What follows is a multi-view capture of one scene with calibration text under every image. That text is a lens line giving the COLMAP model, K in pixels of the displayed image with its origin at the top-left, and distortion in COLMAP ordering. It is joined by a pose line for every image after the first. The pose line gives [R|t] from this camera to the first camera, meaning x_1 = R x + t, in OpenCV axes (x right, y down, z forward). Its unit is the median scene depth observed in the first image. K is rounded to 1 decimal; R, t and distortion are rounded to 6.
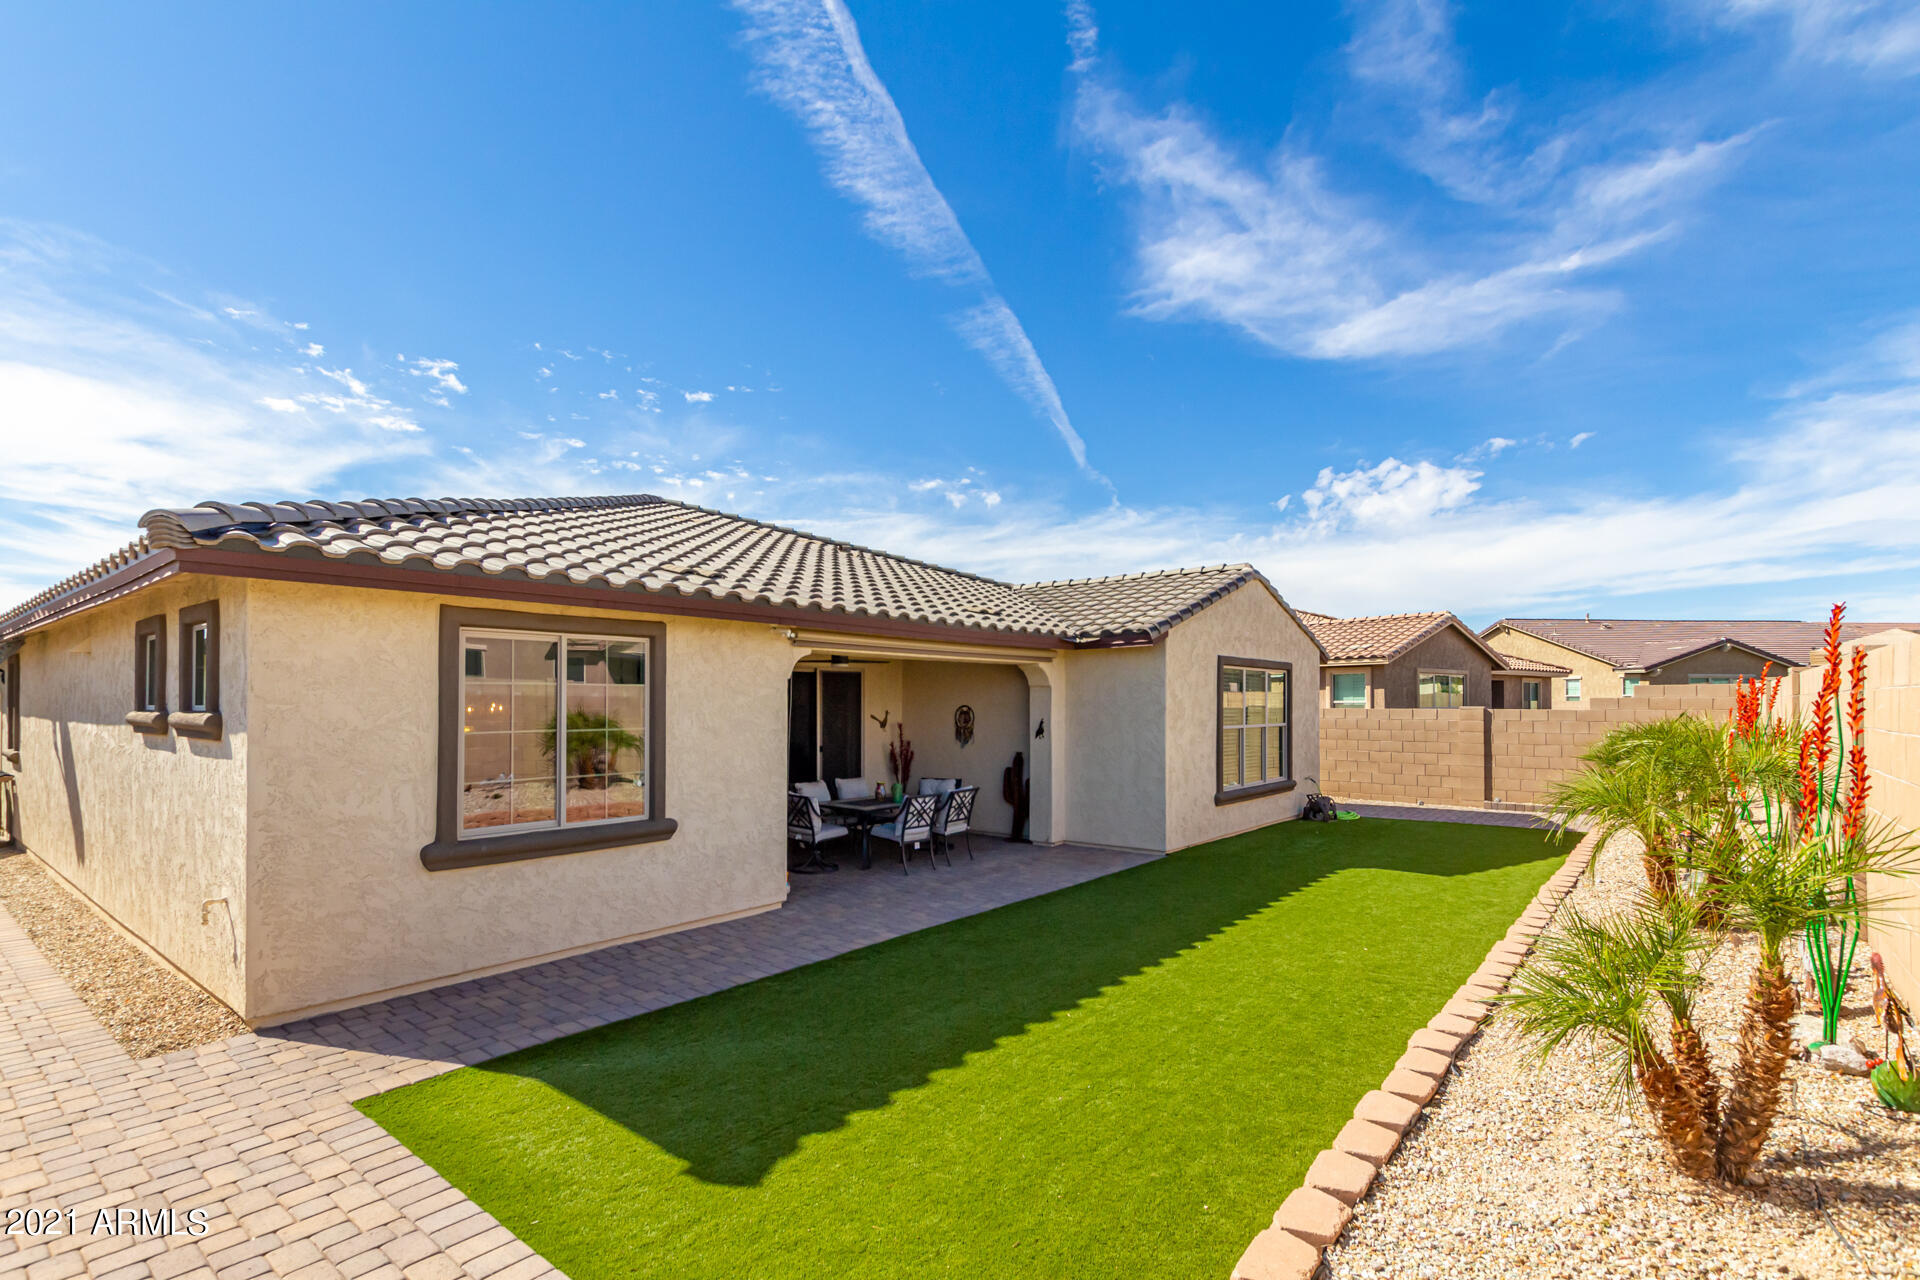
lens RADIAL K [[903.7, 0, 961.0], [0, 903.7, 701.6], [0, 0, 1]] dist [0.000082, -0.000026]
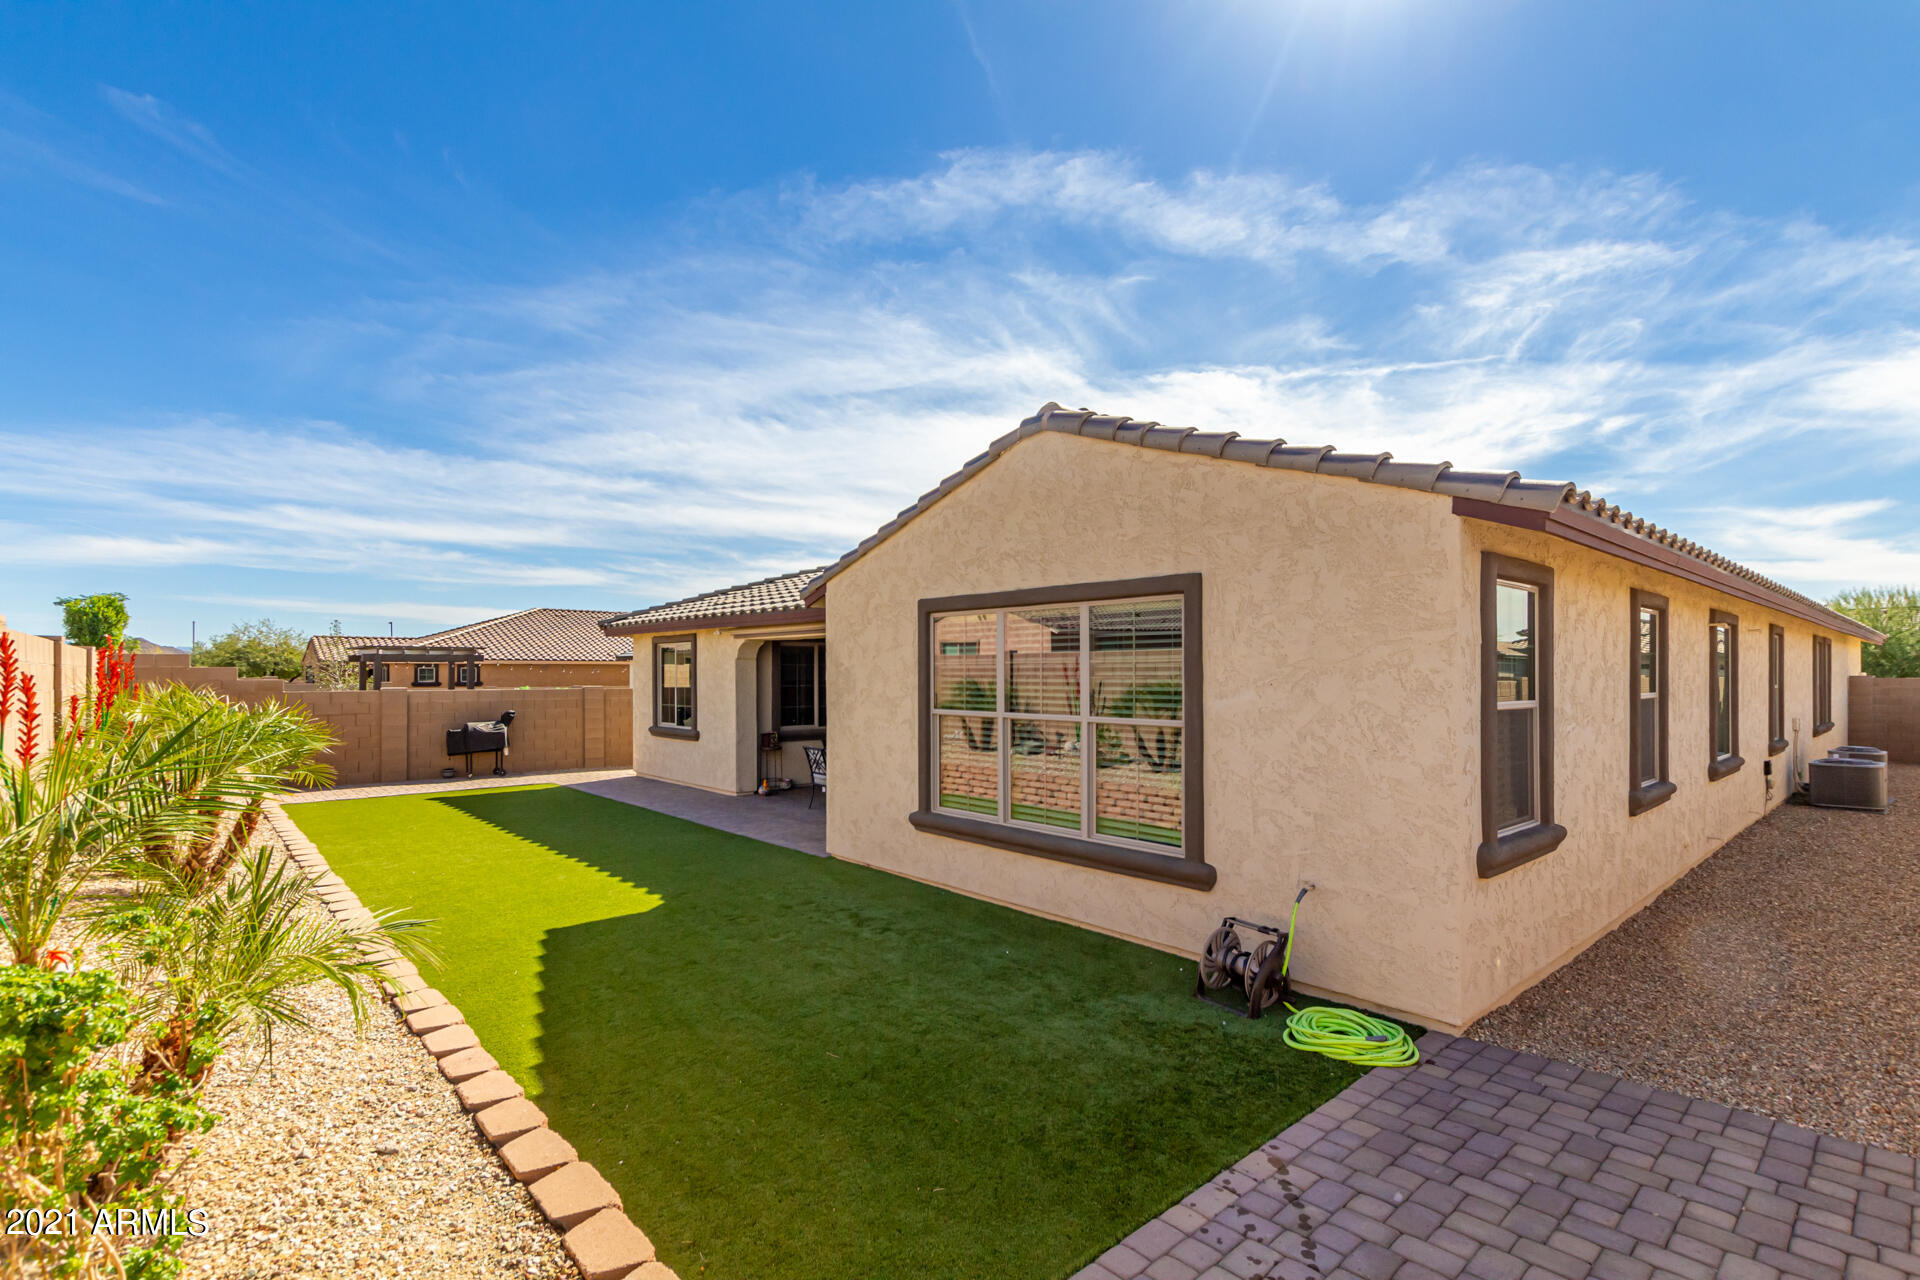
lens RADIAL K [[884.1, 0, 960.9], [0, 884.1, 670.9], [0, 0, 1]] dist [0.001567, 0.000074]
pose [[-0.164032, -0.003318, -0.986449, 1.207978], [0.002190, 0.999991, -0.003728, 0.003947], [0.986453, -0.002772, -0.164023, 1.504372]]
